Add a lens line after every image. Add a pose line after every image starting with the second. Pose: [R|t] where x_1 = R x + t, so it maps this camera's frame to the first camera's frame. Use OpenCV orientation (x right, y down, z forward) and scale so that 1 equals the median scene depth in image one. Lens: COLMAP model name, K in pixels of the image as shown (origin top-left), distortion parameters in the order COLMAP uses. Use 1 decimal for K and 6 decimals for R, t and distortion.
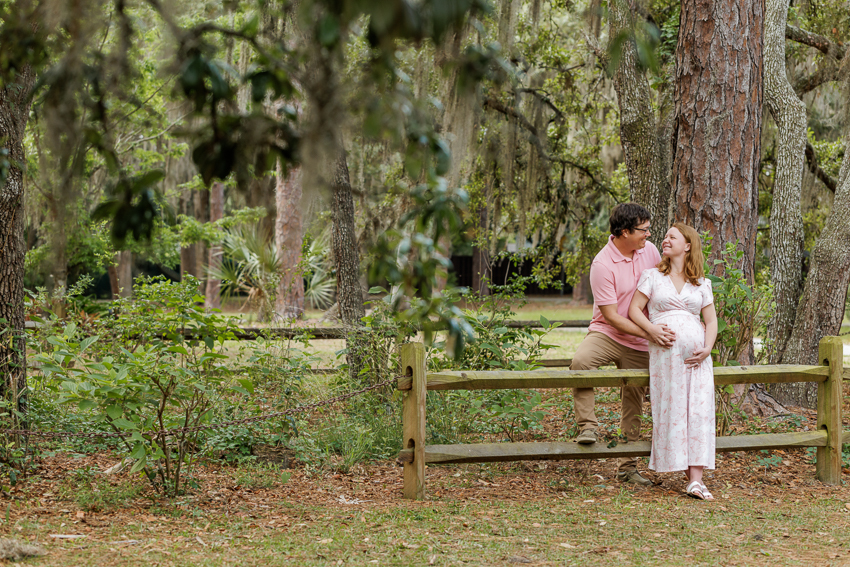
lens RADIAL K [[2547.6, 0, 425.0], [0, 2547.6, 283.5], [0, 0, 1]] dist [-0.261590, 0.310023]
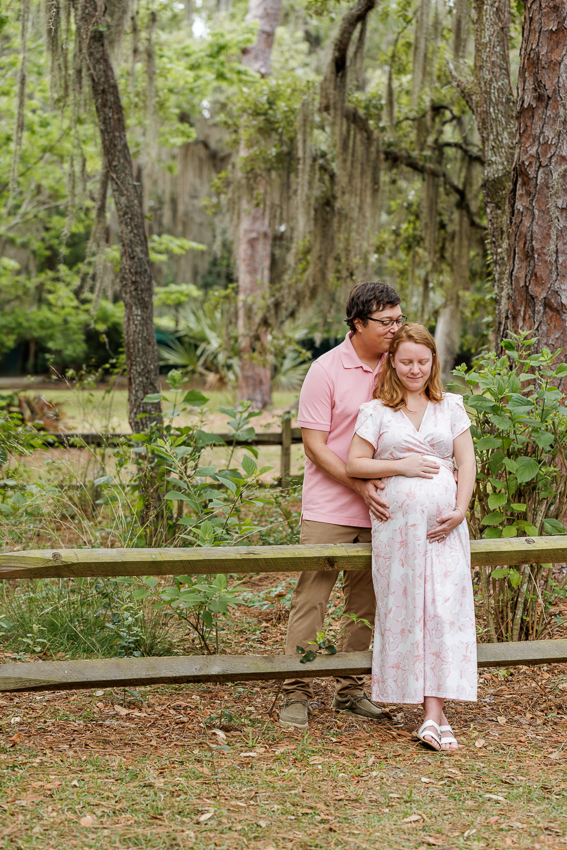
lens RADIAL K [[2565.9, 0, 283.5], [0, 2565.9, 425.0], [0, 0, 1]] dist [-0.199719, 0.593251]
pose [[0.995368, 0.009372, -0.095682, 0.105040], [-0.006835, 0.999617, 0.026802, -0.011843], [0.095896, -0.026024, 0.995051, 0.278906]]
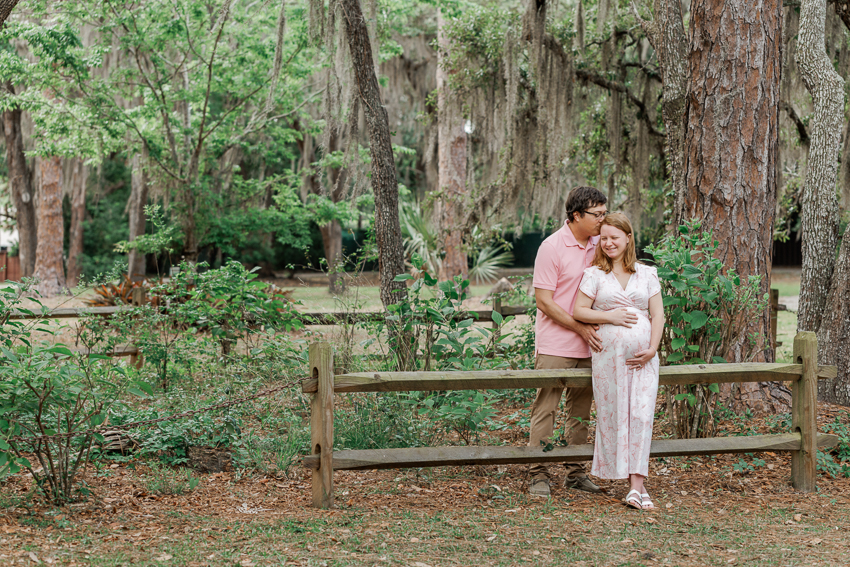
lens RADIAL K [[2565.9, 0, 425.0], [0, 2565.9, 283.5], [0, 0, 1]] dist [-0.199719, 0.593251]
pose [[0.994146, -0.003579, -0.107990, 0.105712], [0.004847, 0.999922, 0.011481, -0.007182], [0.107940, -0.011937, 0.994086, 0.045072]]
